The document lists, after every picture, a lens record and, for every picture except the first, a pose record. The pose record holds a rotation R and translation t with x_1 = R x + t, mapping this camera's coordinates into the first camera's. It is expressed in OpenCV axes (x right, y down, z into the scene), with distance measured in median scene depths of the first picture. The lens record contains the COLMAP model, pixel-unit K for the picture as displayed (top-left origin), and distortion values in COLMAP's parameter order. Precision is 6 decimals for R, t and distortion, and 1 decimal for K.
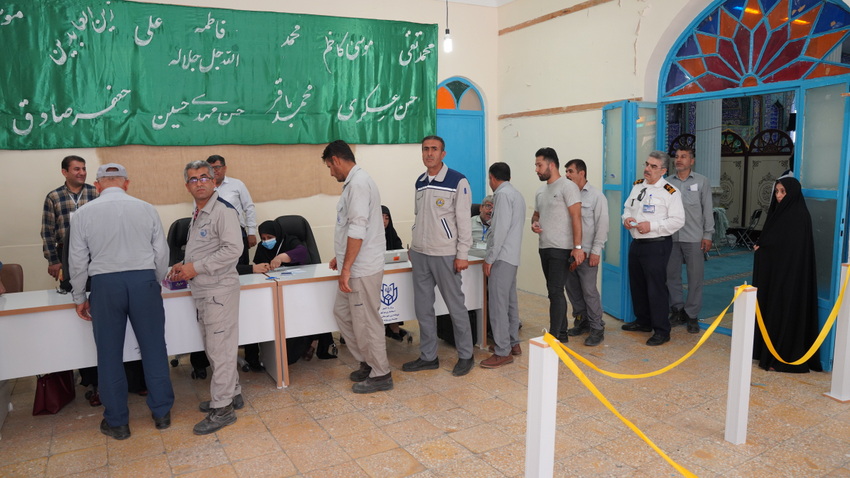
lens RADIAL K [[586.3, 0, 423.9], [0, 586.3, 241.4], [0, 0, 1]] dist [-0.173438, 0.130746]
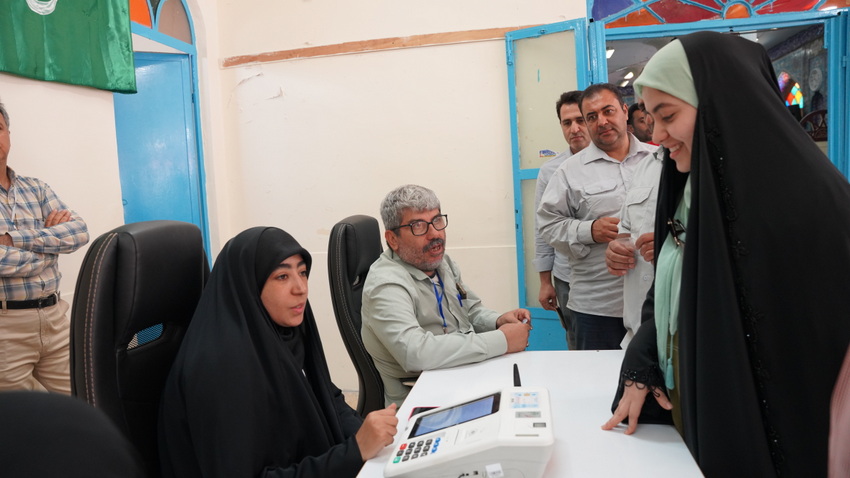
lens RADIAL K [[586.3, 0, 423.9], [0, 586.3, 241.4], [0, 0, 1]] dist [-0.173438, 0.130746]
pose [[0.642279, -0.084776, 0.761768, -0.185203], [0.138859, 0.990288, -0.006870, -0.038686], [-0.753788, 0.110191, 0.647813, 0.700233]]
